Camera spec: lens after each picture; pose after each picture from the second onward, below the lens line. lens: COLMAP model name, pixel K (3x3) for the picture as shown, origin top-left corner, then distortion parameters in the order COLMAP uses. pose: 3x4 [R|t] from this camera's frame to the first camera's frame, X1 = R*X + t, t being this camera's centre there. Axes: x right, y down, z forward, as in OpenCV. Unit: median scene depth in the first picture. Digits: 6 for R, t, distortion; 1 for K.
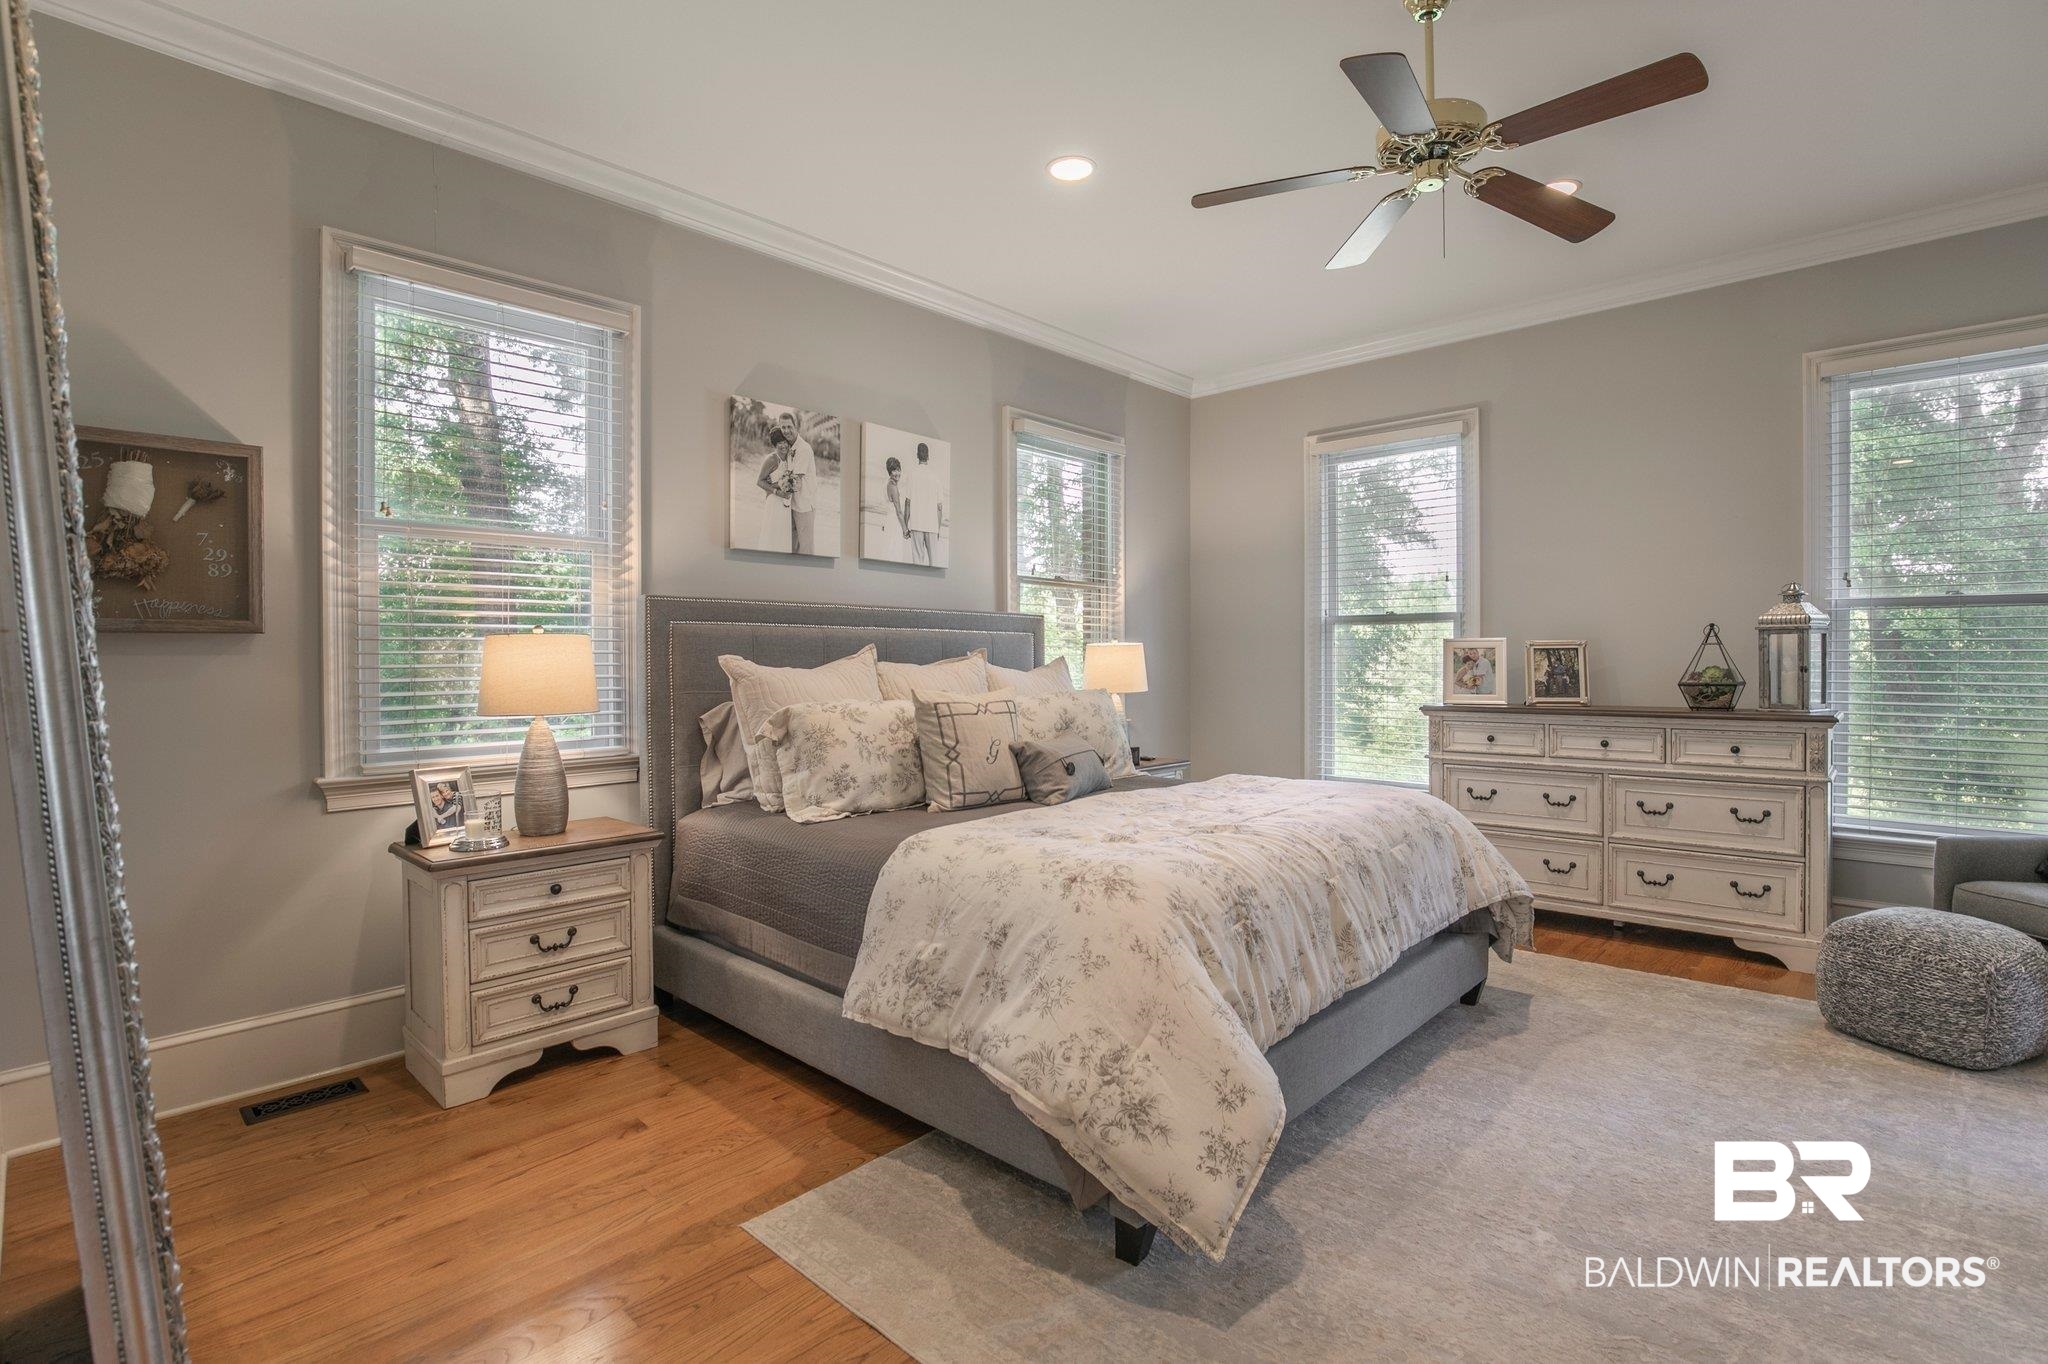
lens RADIAL K [[956.4, 0, 1027.8], [0, 956.4, 665.4], [0, 0, 1]] dist [-0.004905, -0.000408]
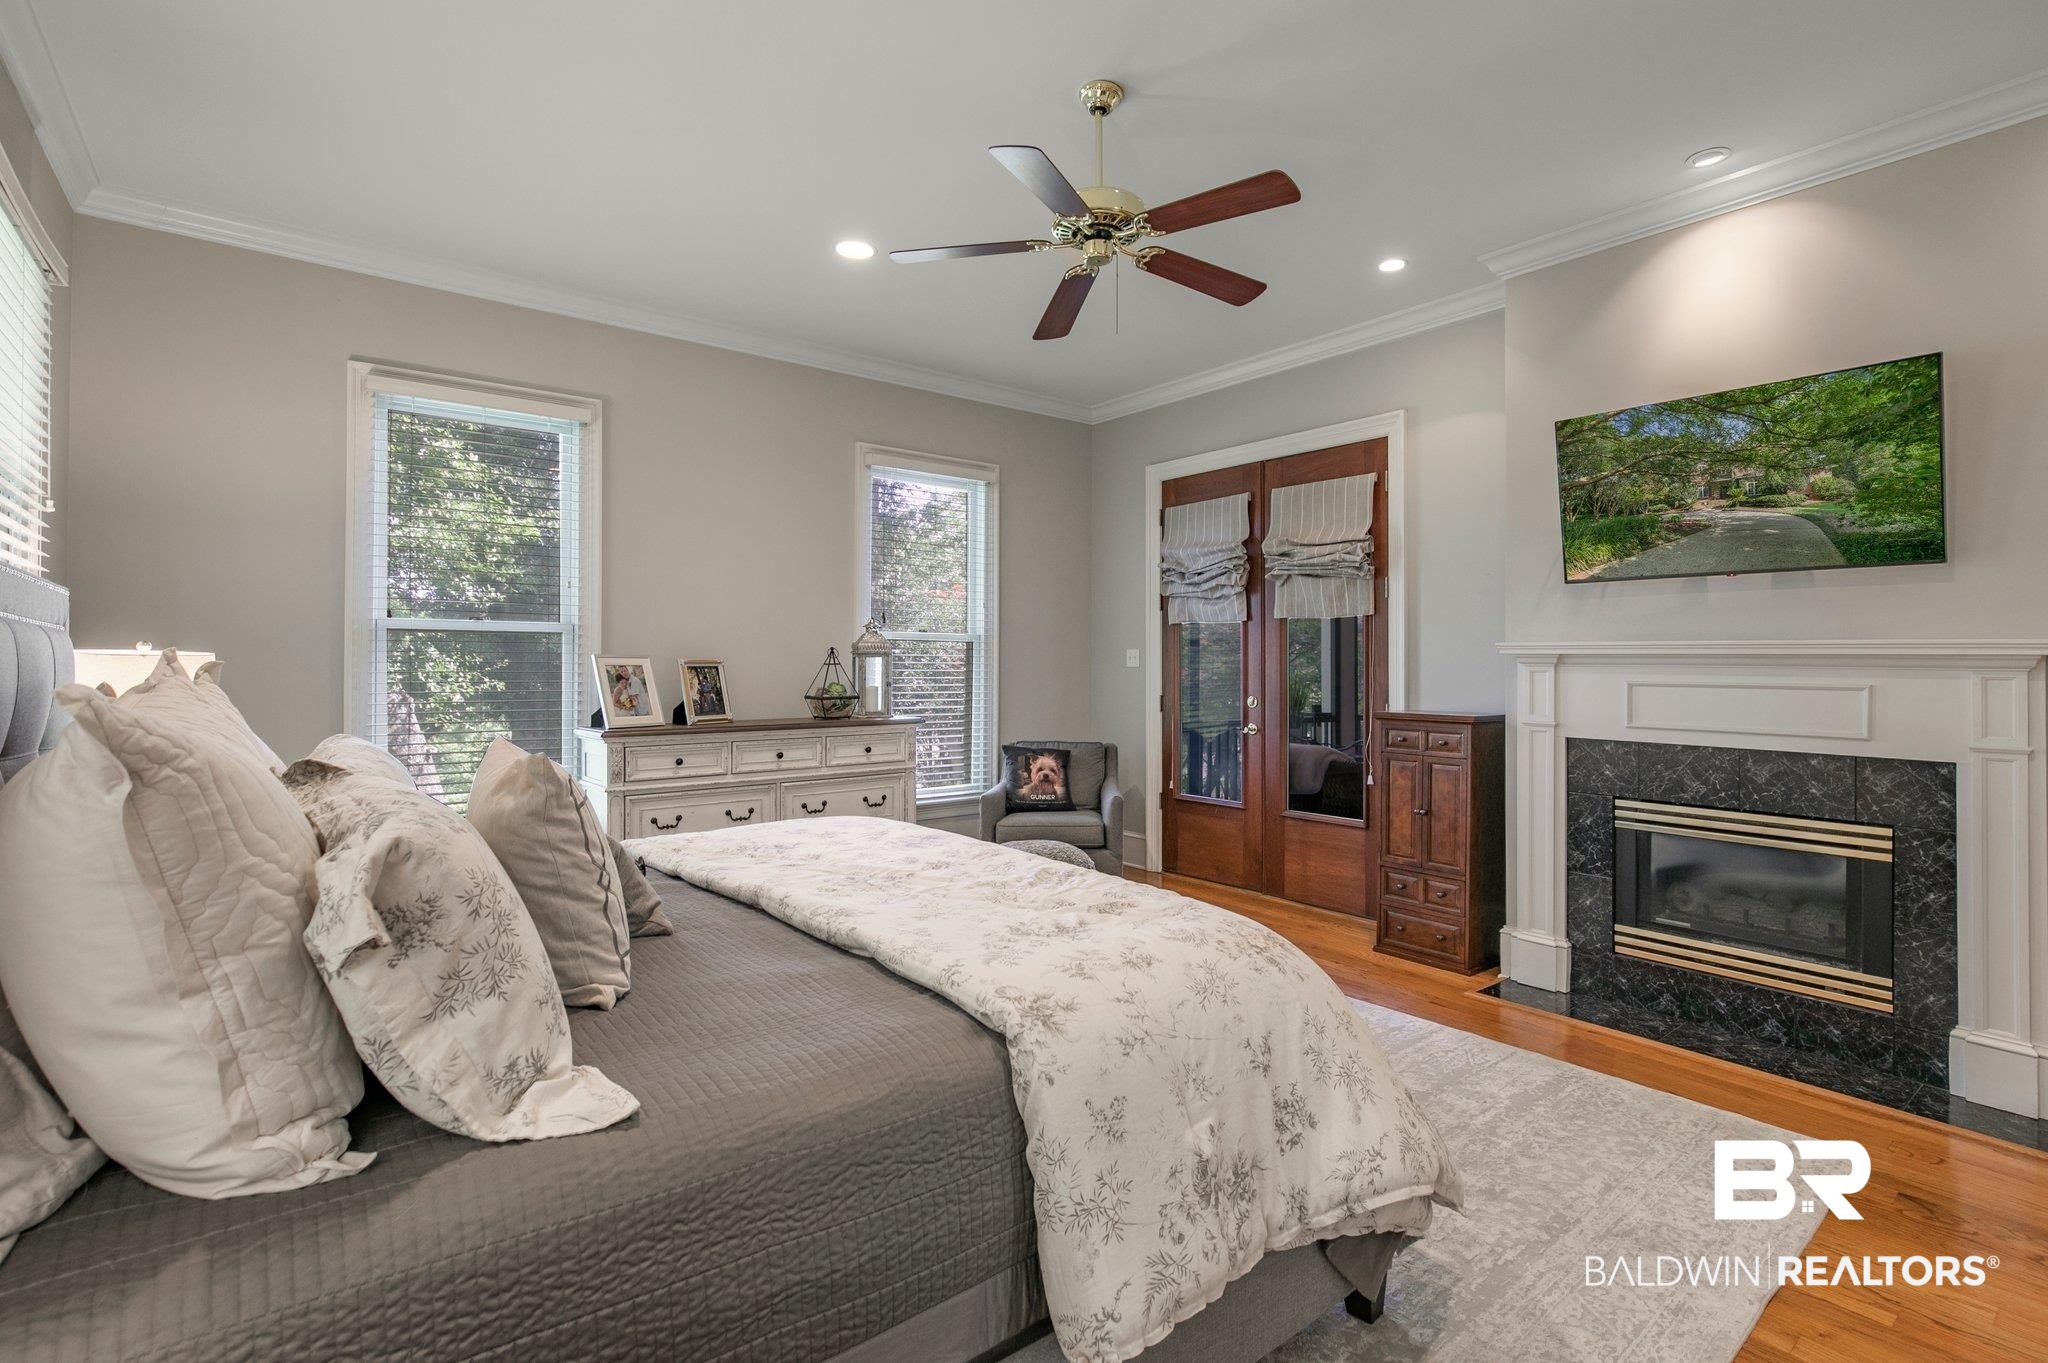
lens RADIAL K [[956.4, 0, 1024.4], [0, 956.4, 626.6], [0, 0, 1]] dist [-0.004905, -0.000408]
pose [[0.153267, 0.043469, 0.987228, -0.430886], [0.006662, 0.998964, -0.045020, -0.013133], [-0.988162, 0.013477, 0.152819, 0.557217]]
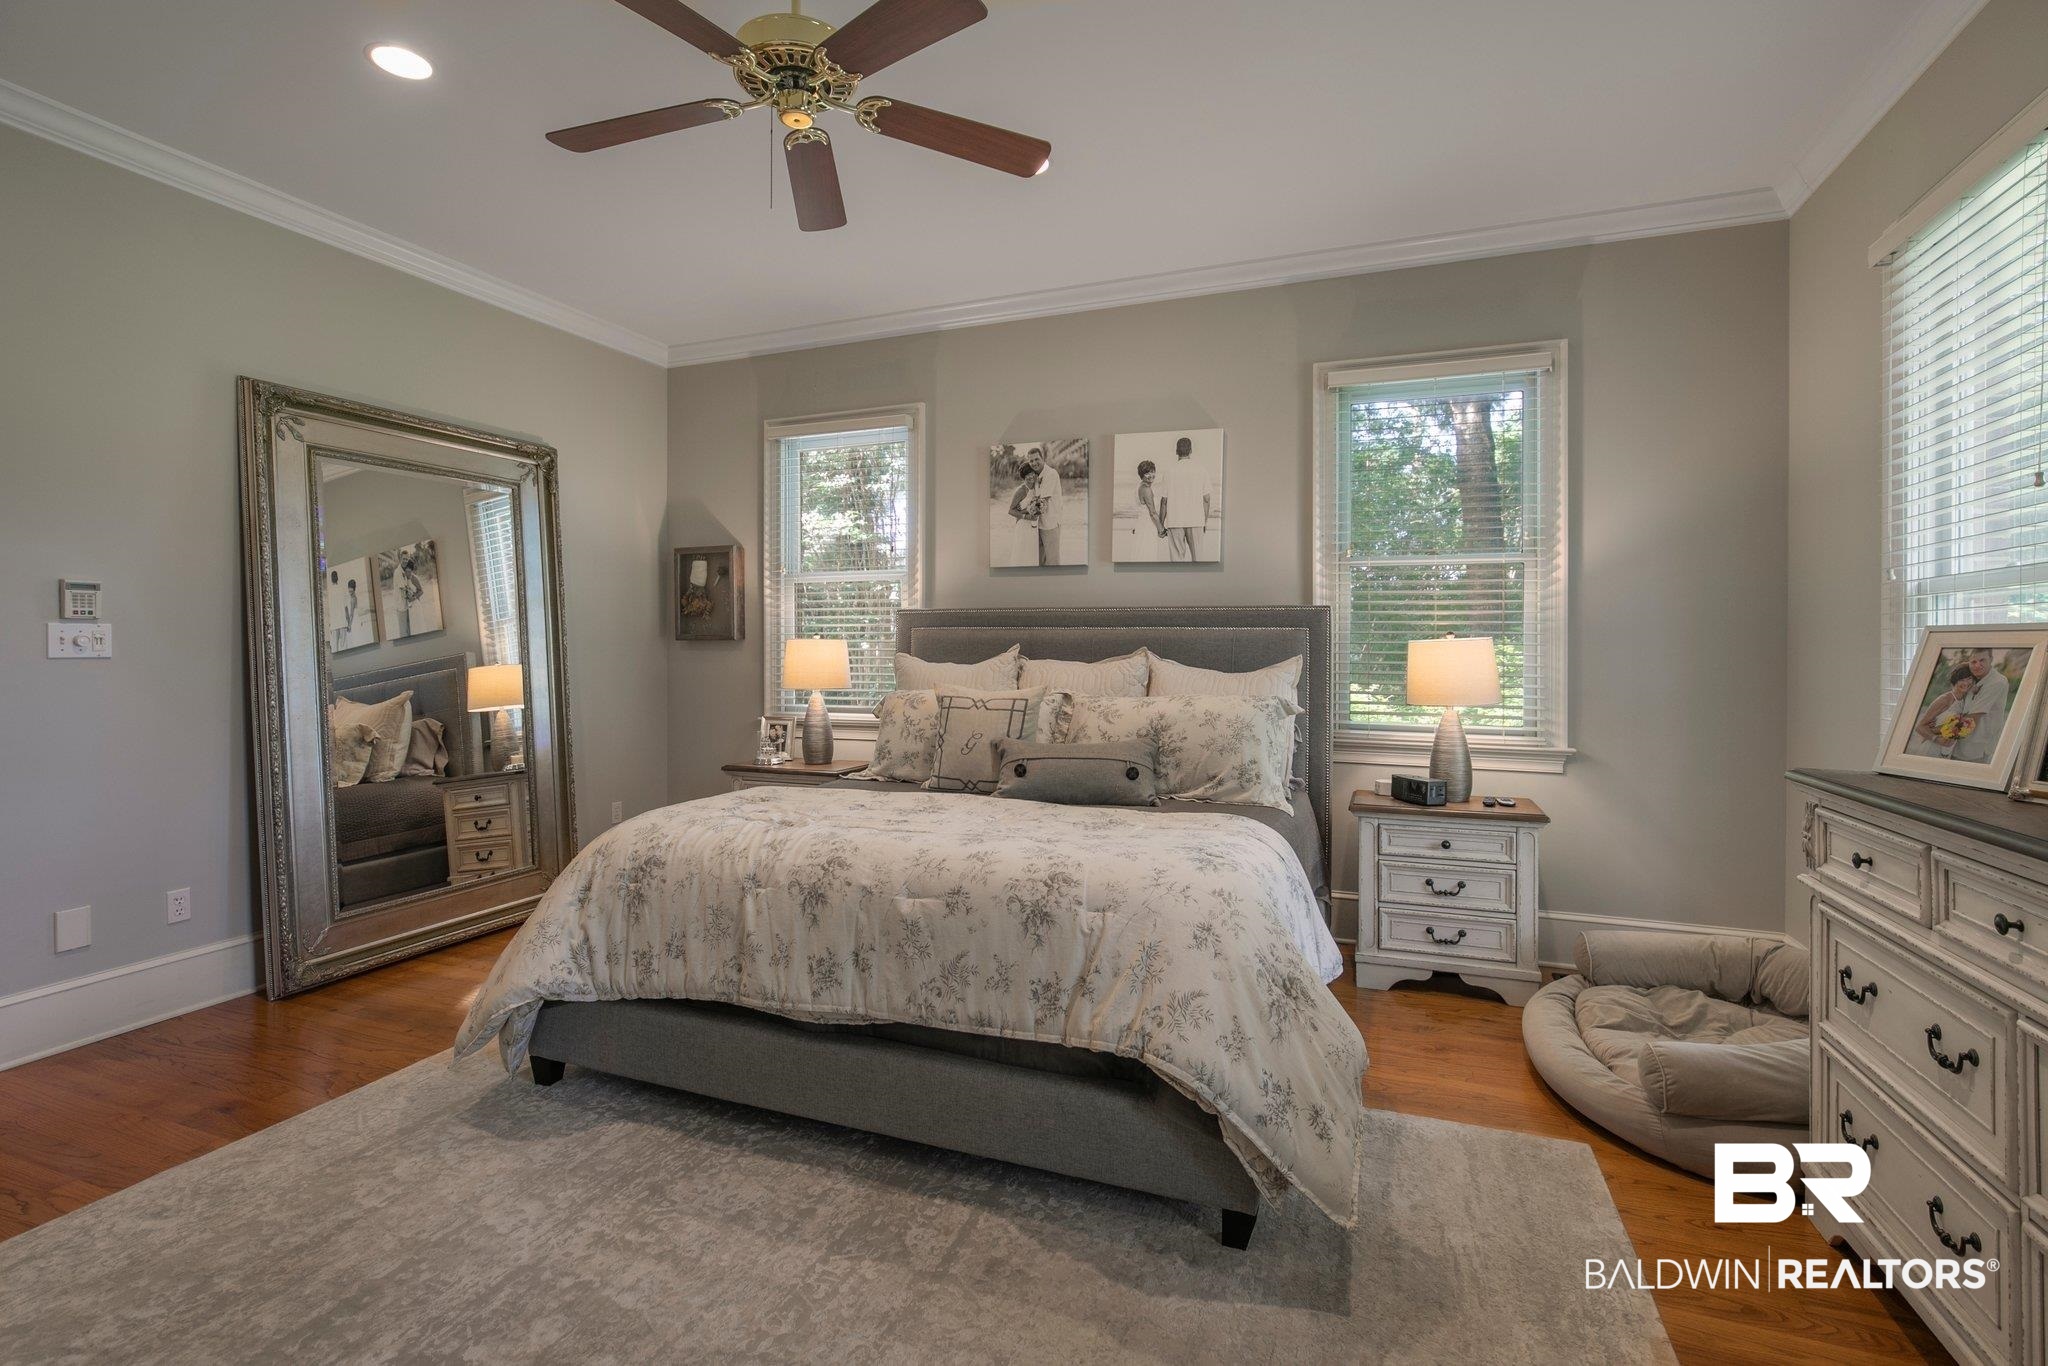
lens RADIAL K [[956.4, 0, 991.4], [0, 956.4, 631.0], [0, 0, 1]] dist [-0.004905, -0.000408]
pose [[0.355410, -0.014867, -0.934592, 0.805289], [-0.015744, 0.999636, -0.021889, -0.011049], [0.934578, 0.022494, 0.355046, 0.519316]]
